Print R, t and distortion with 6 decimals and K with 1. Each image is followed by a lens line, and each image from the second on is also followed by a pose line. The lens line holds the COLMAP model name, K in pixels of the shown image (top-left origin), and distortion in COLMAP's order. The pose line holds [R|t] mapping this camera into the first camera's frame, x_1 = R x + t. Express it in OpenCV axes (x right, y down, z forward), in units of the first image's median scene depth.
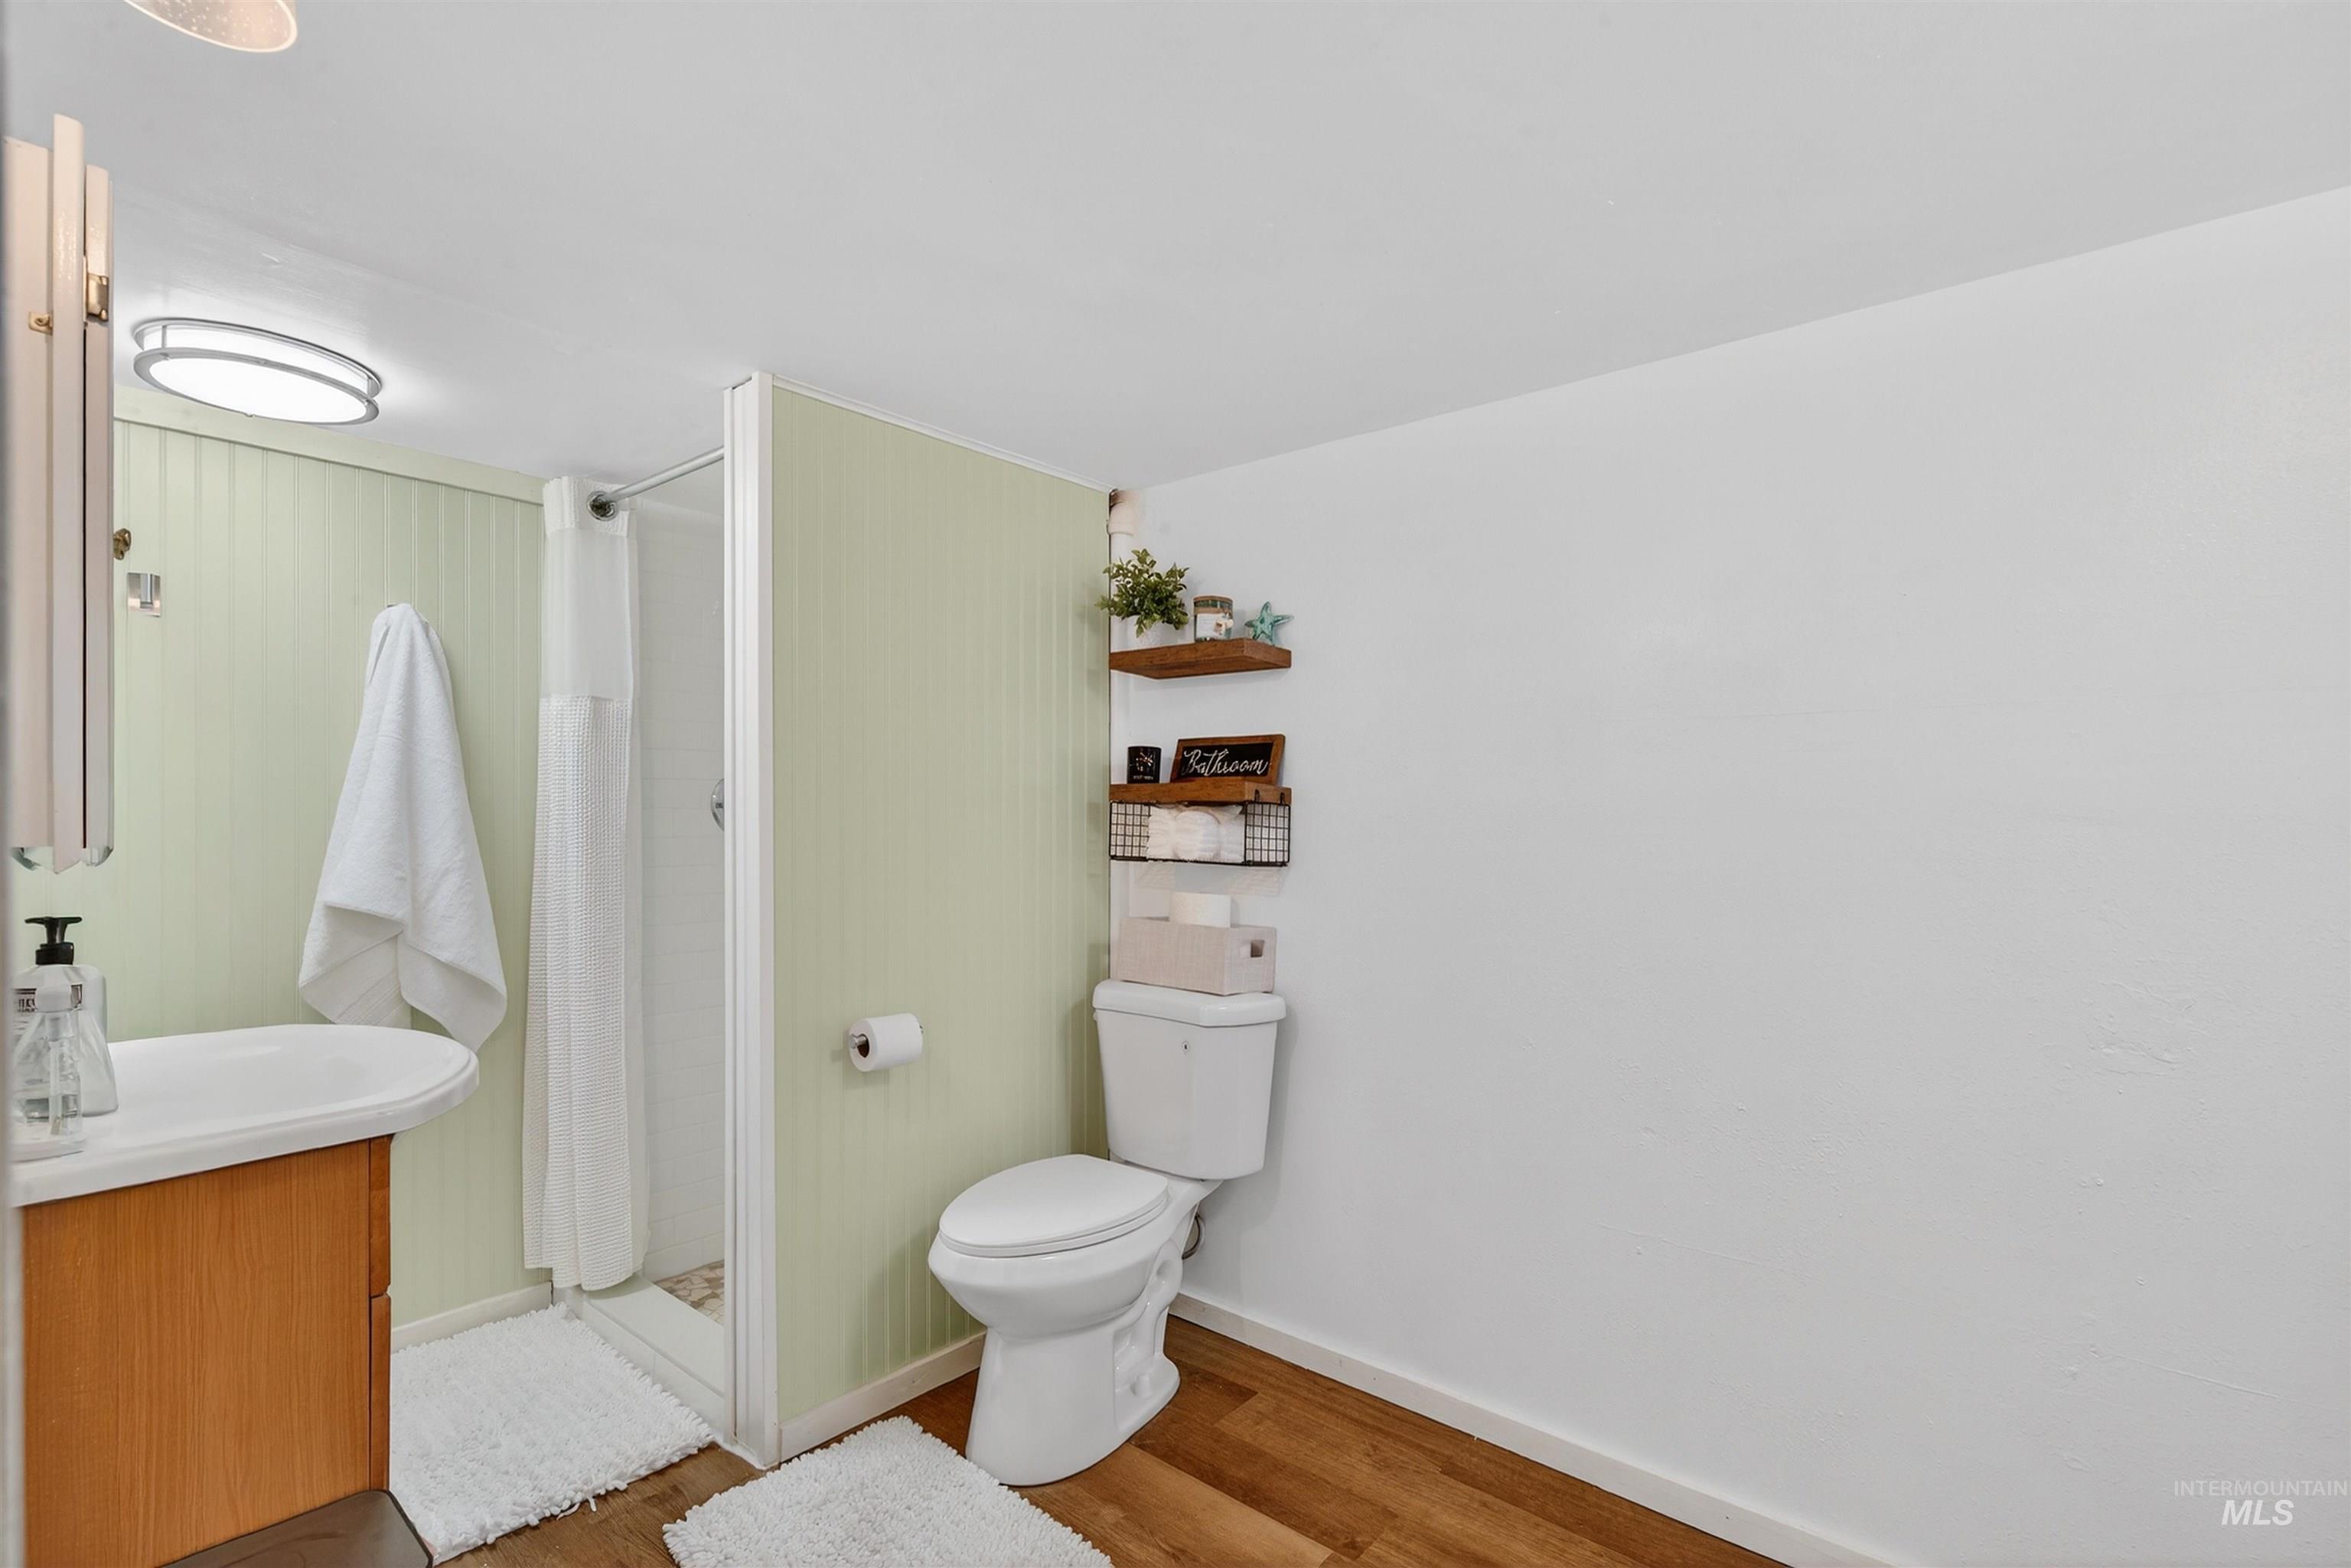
lens RADIAL K [[1085.6, 0, 1167.8], [0, 1085.6, 795.7], [0, 0, 1]] dist [0.026062, -0.002354]
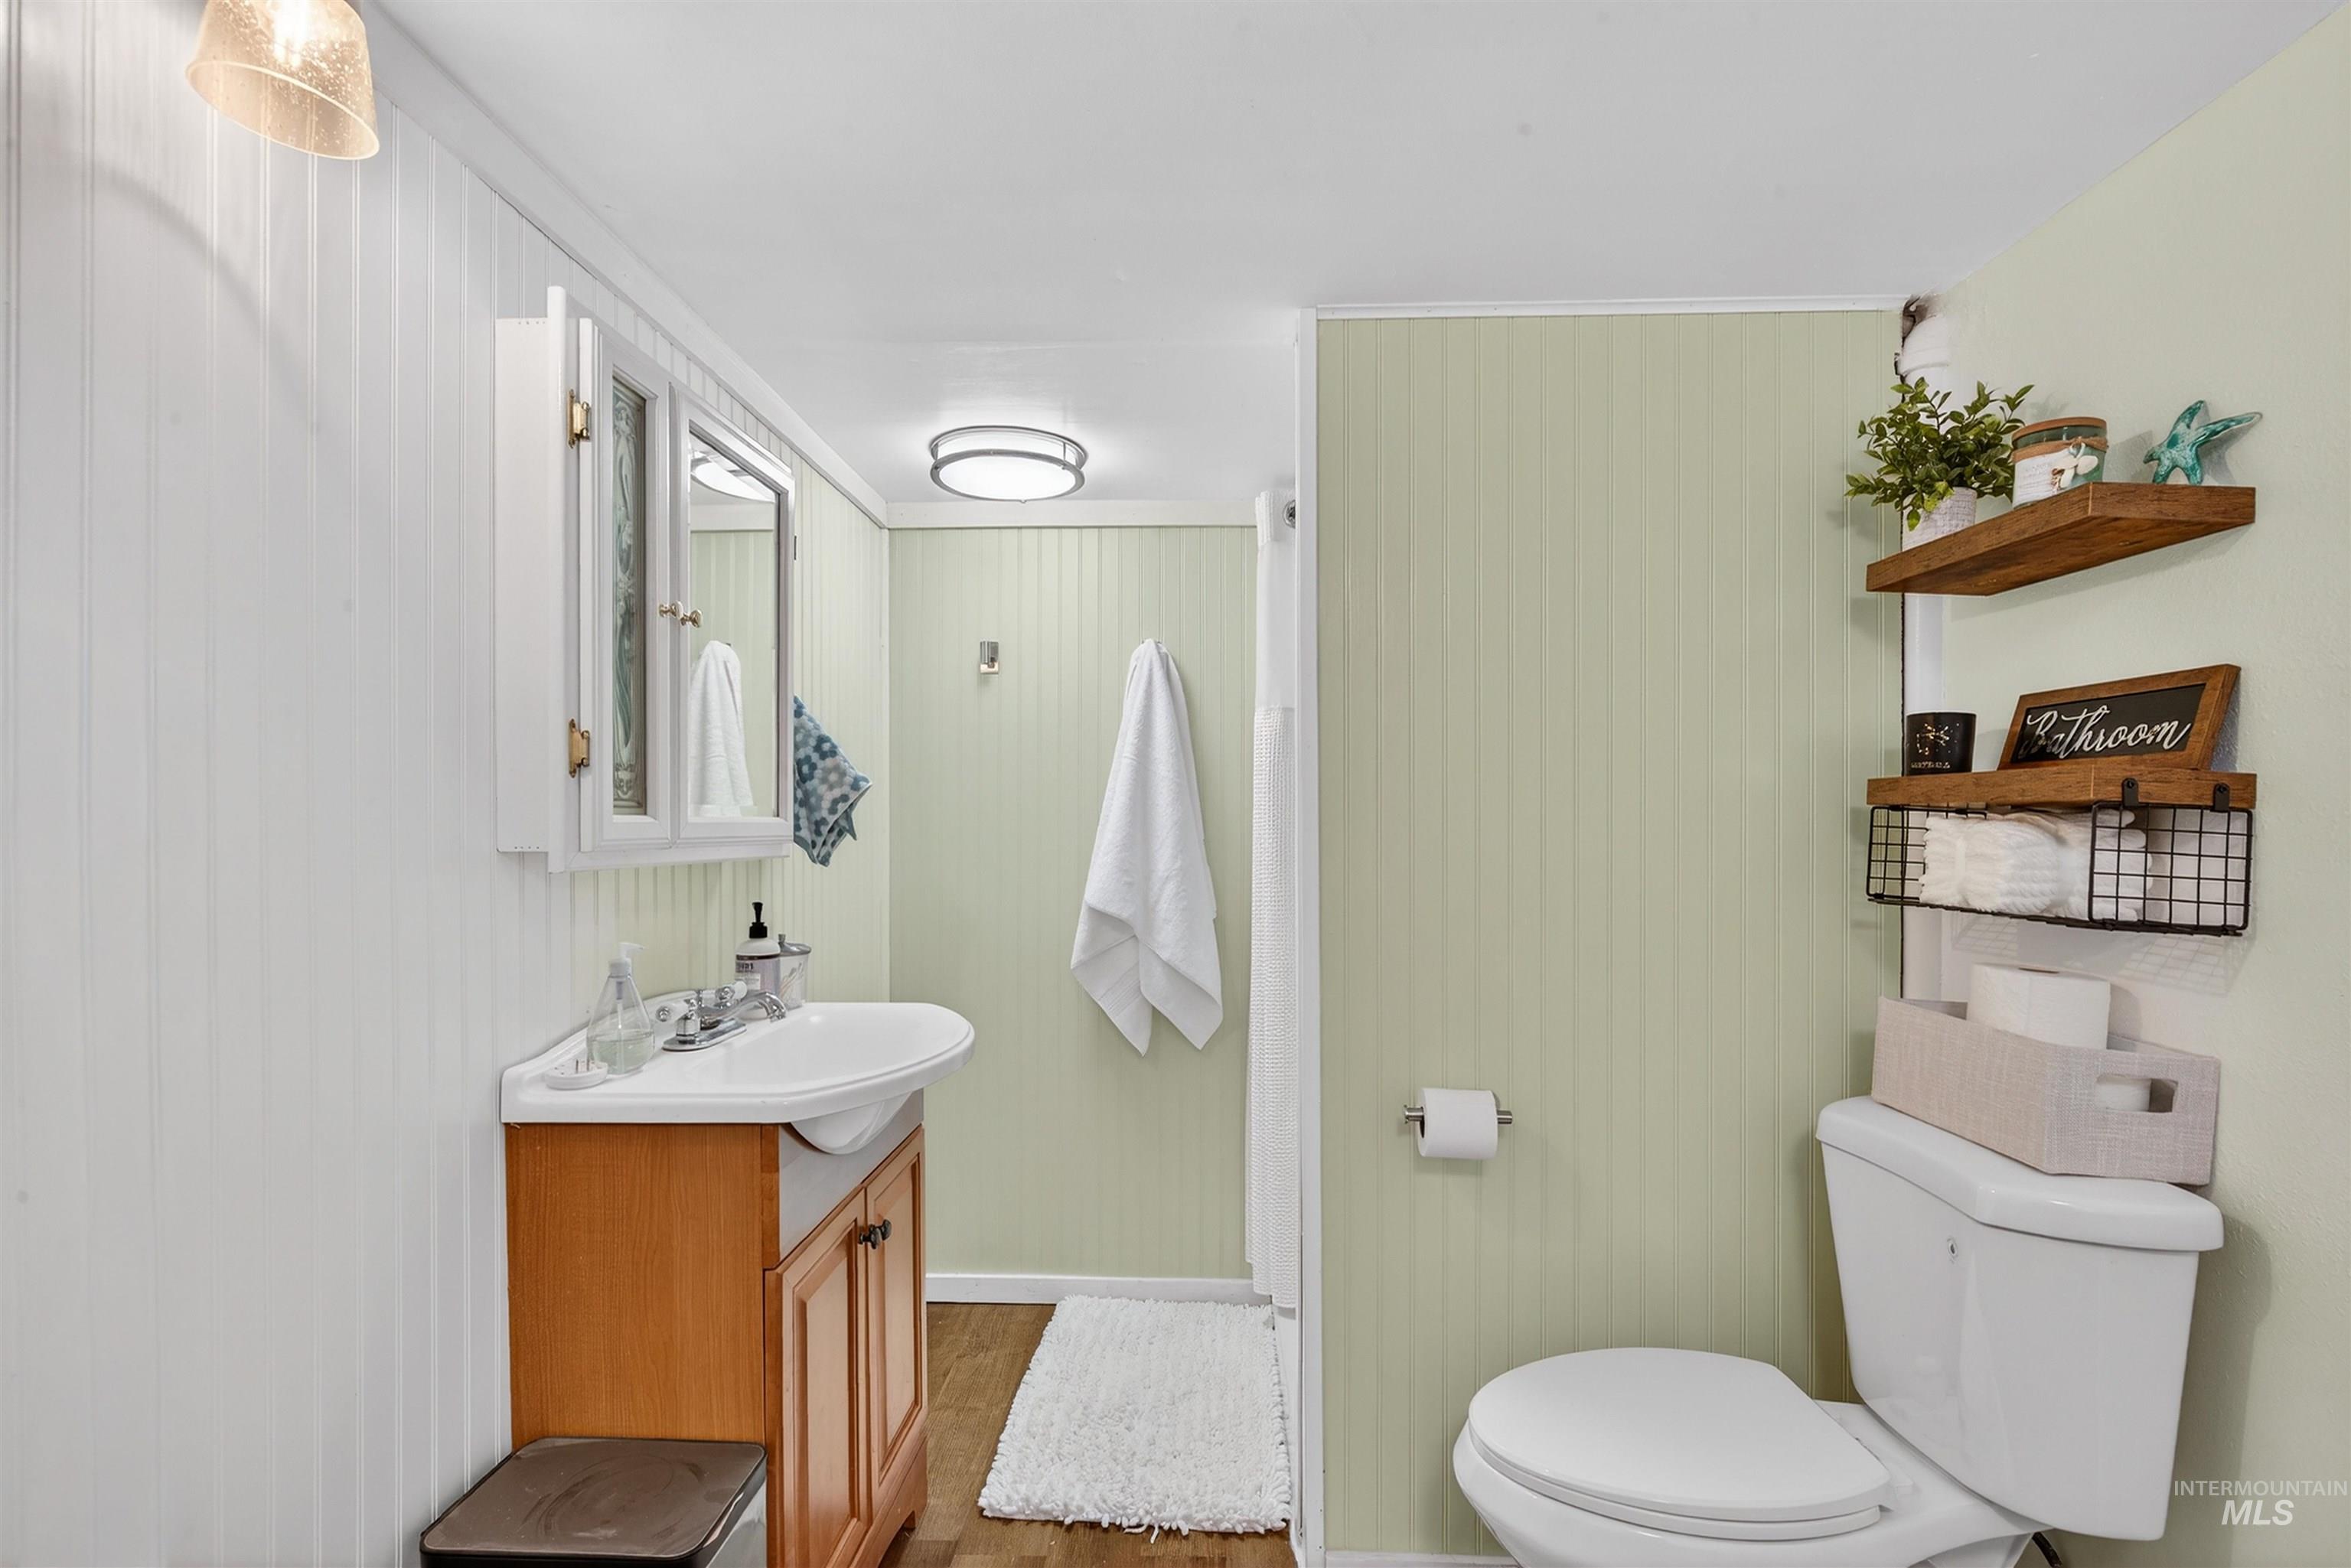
lens RADIAL K [[1085.6, 0, 1172.5], [0, 1085.6, 805.3], [0, 0, 1]] dist [0.026062, -0.002354]
pose [[0.619128, -0.015182, -0.785143, 0.200313], [0.017523, 0.999831, -0.005515, 0.001239], [0.785094, -0.010343, 0.619290, 0.318751]]
